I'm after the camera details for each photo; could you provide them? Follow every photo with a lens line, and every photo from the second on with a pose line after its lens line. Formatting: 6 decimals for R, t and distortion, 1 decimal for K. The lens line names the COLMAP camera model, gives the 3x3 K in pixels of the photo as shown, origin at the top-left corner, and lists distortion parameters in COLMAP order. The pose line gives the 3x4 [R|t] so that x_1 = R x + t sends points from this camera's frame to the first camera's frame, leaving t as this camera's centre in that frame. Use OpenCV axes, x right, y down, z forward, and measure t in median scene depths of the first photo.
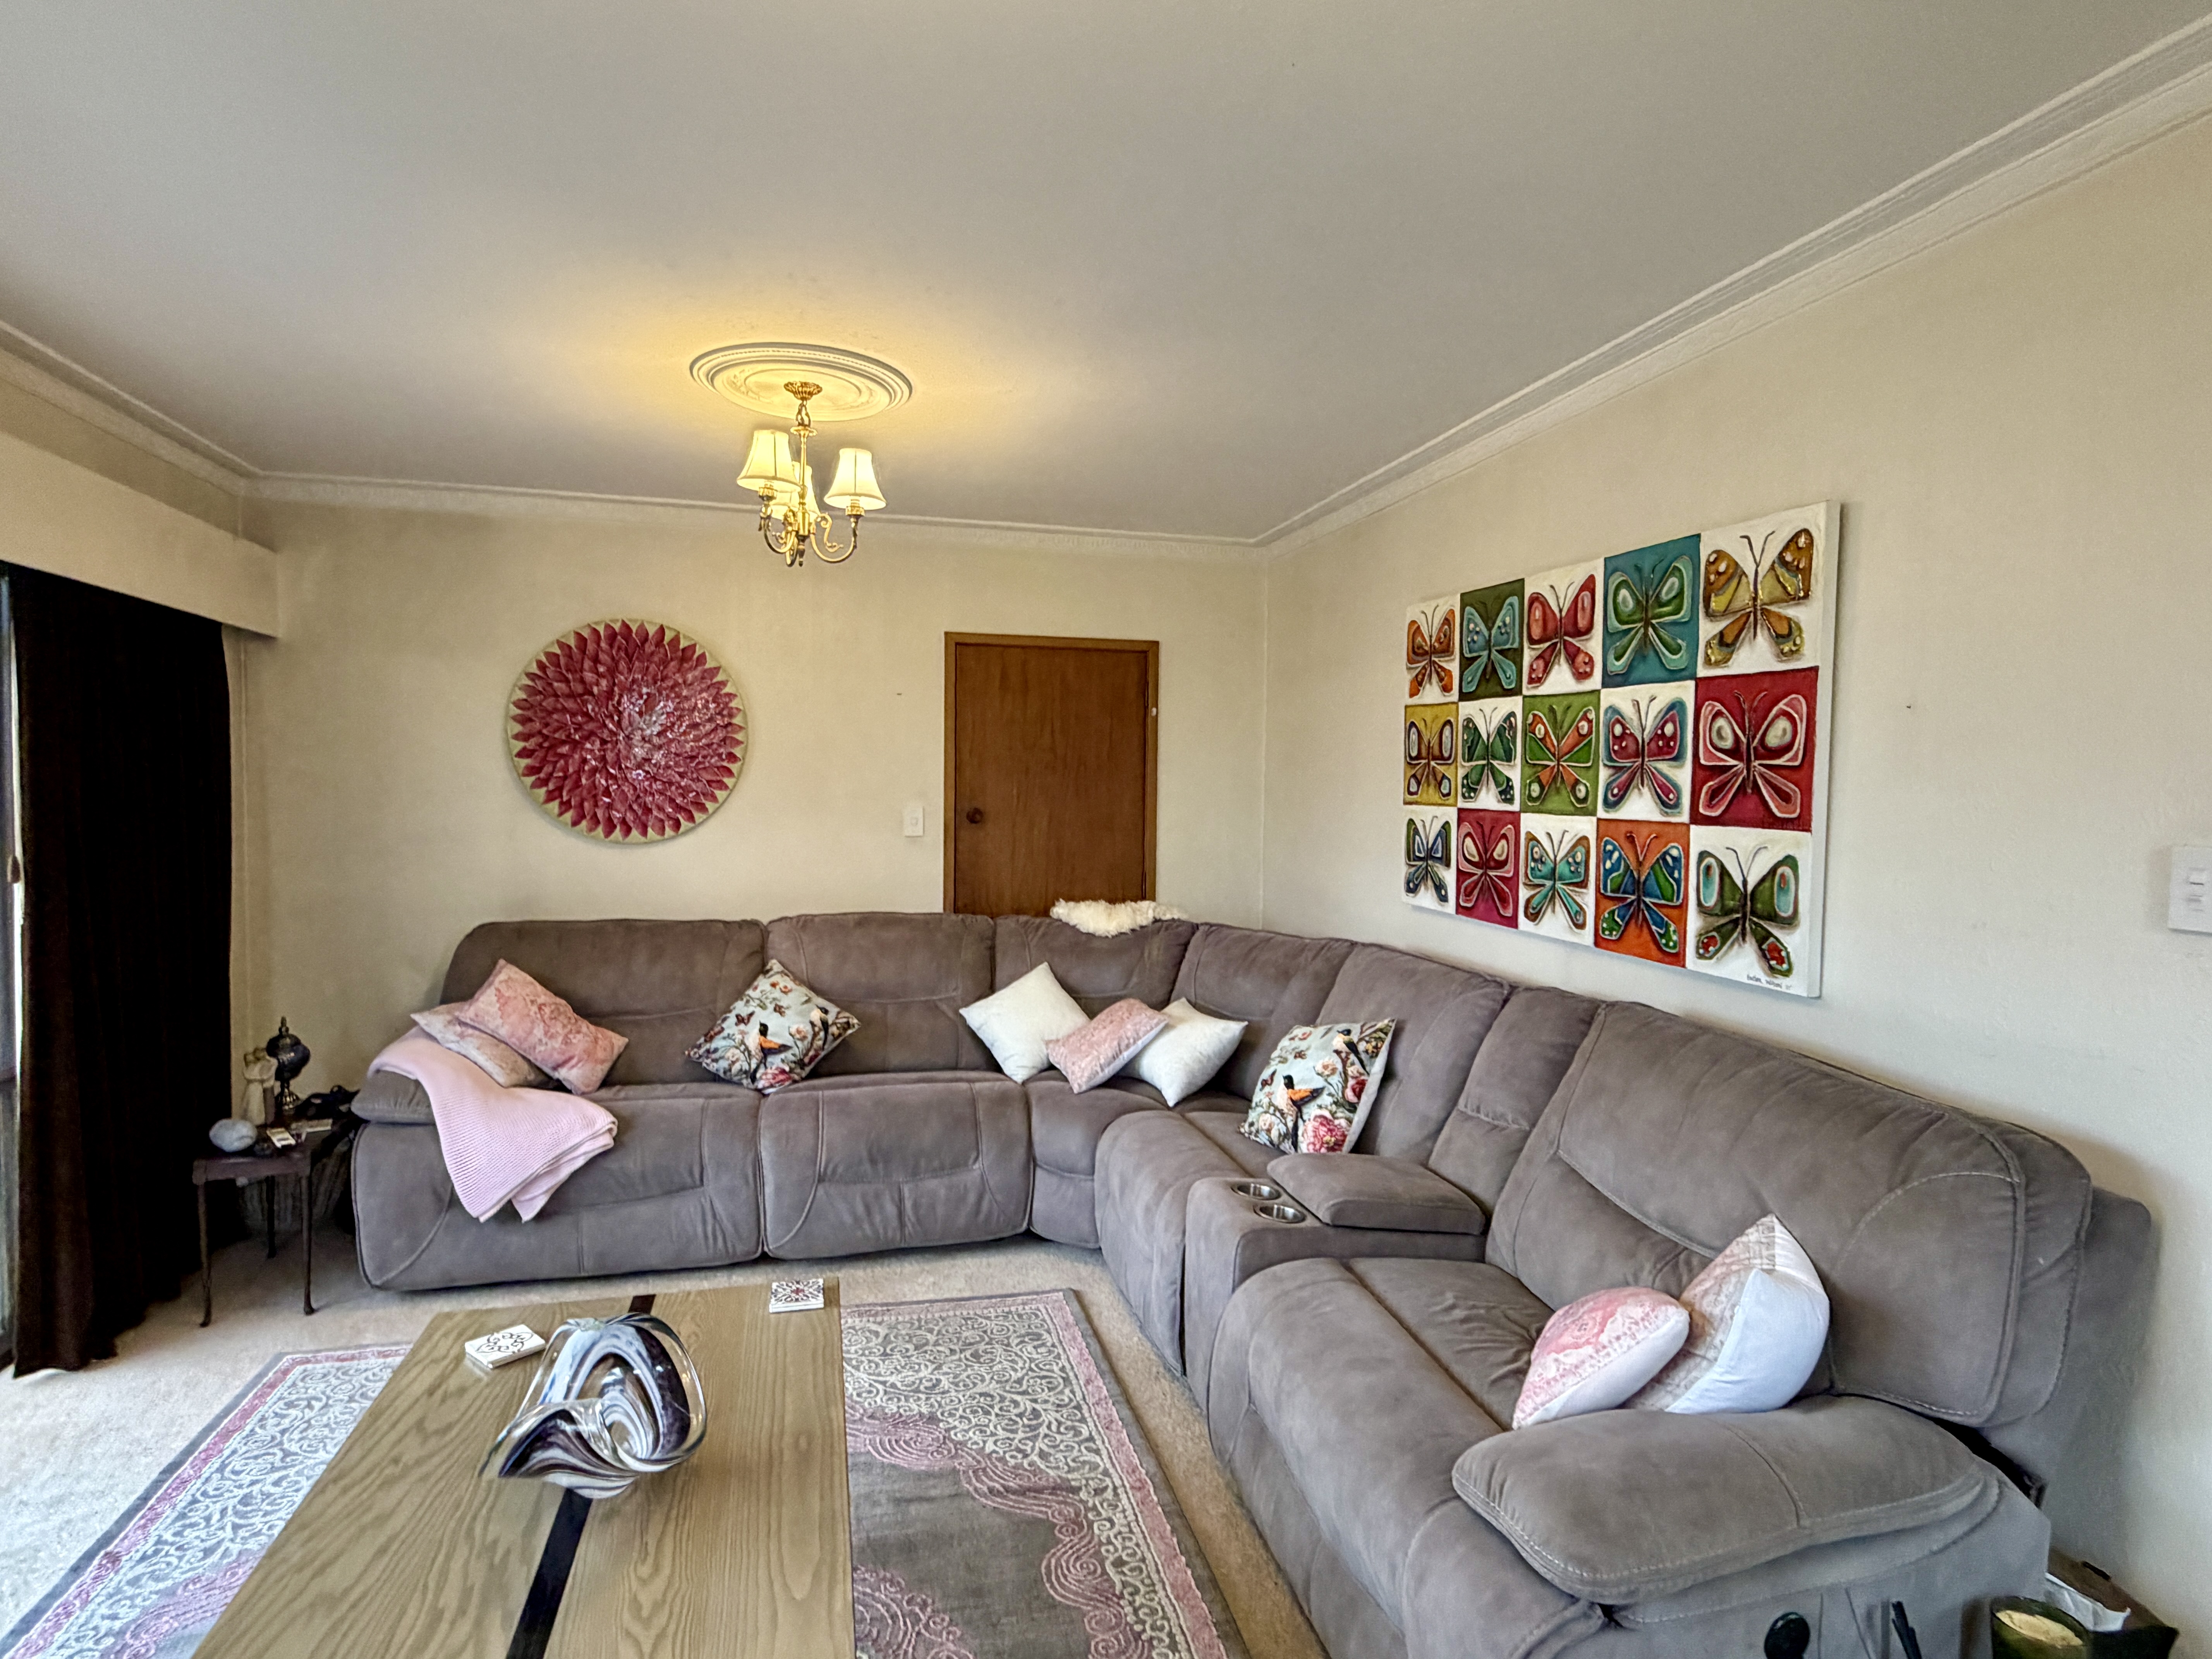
lens RADIAL K [[1164.3, 0, 1106.7], [0, 1164.3, 835.1], [0, 0, 1]] dist [-0.004943, -0.002540]
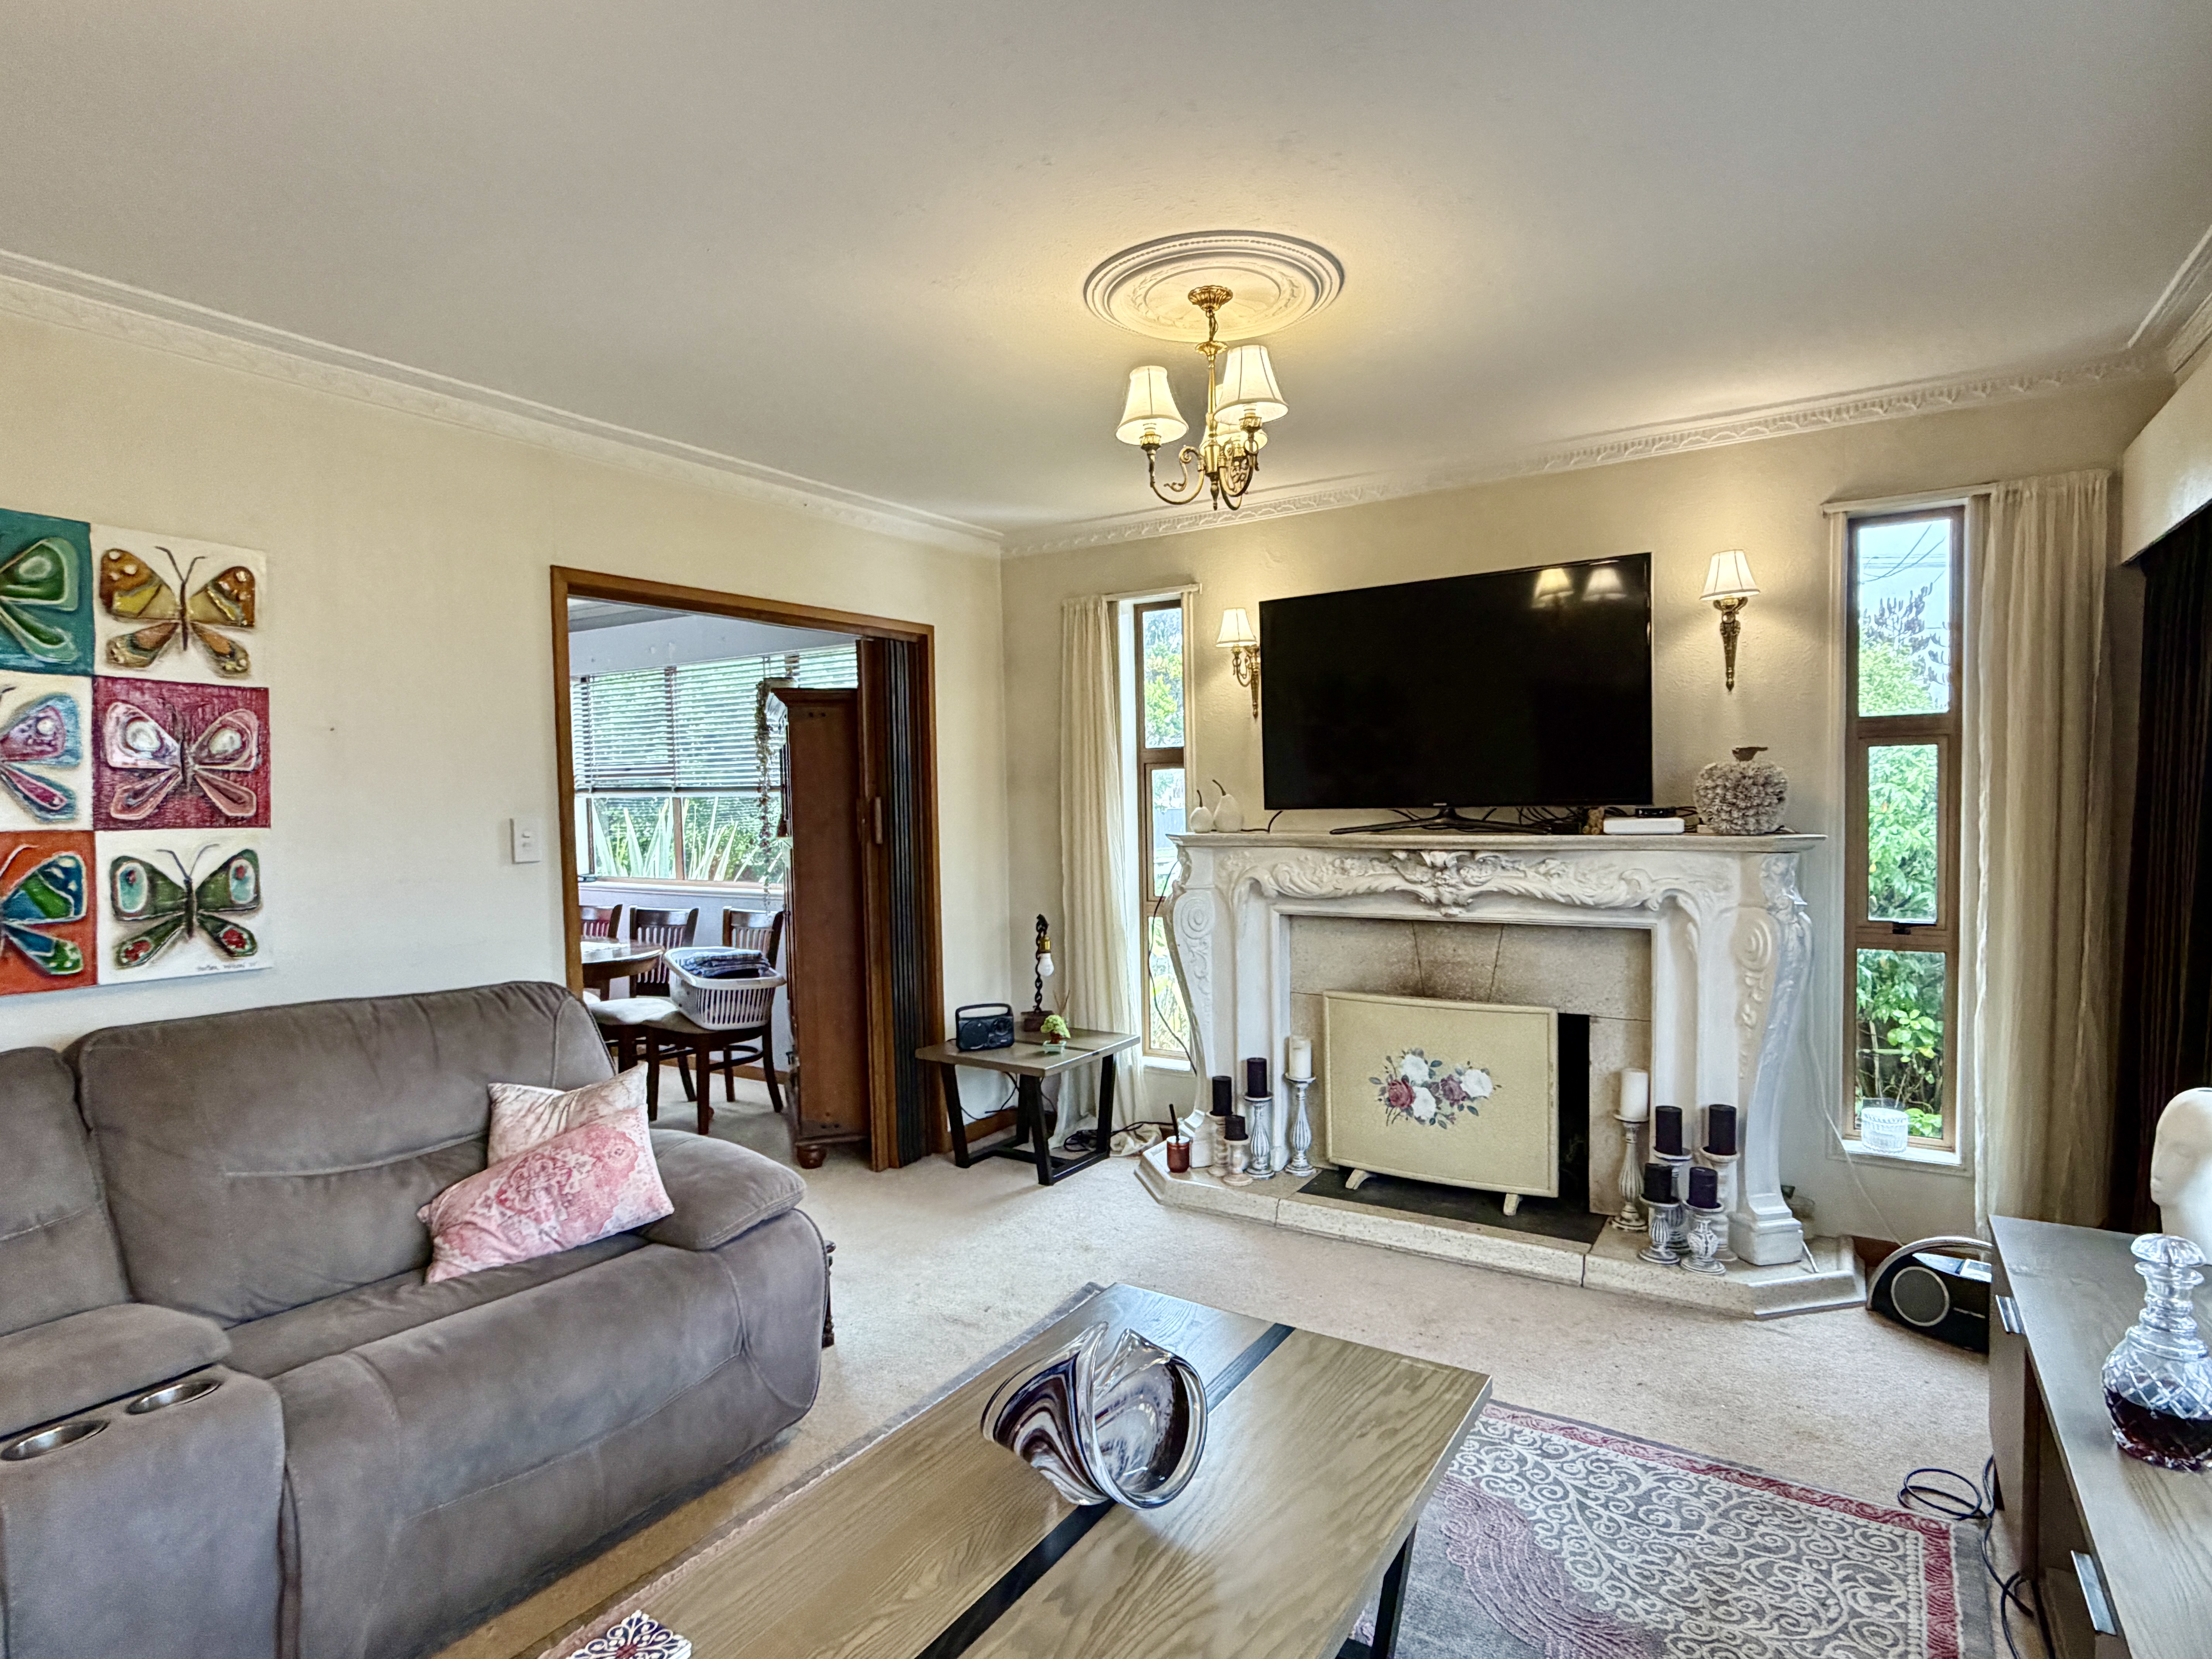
lens RADIAL K [[1164.3, 0, 1115.5], [0, 1164.3, 840.6], [0, 0, 1]] dist [-0.004943, -0.002540]
pose [[-0.693792, -0.031625, 0.719481, -0.784836], [0.036554, 0.996201, 0.079037, -0.047536], [-0.719247, 0.081135, -0.690001, 1.111799]]
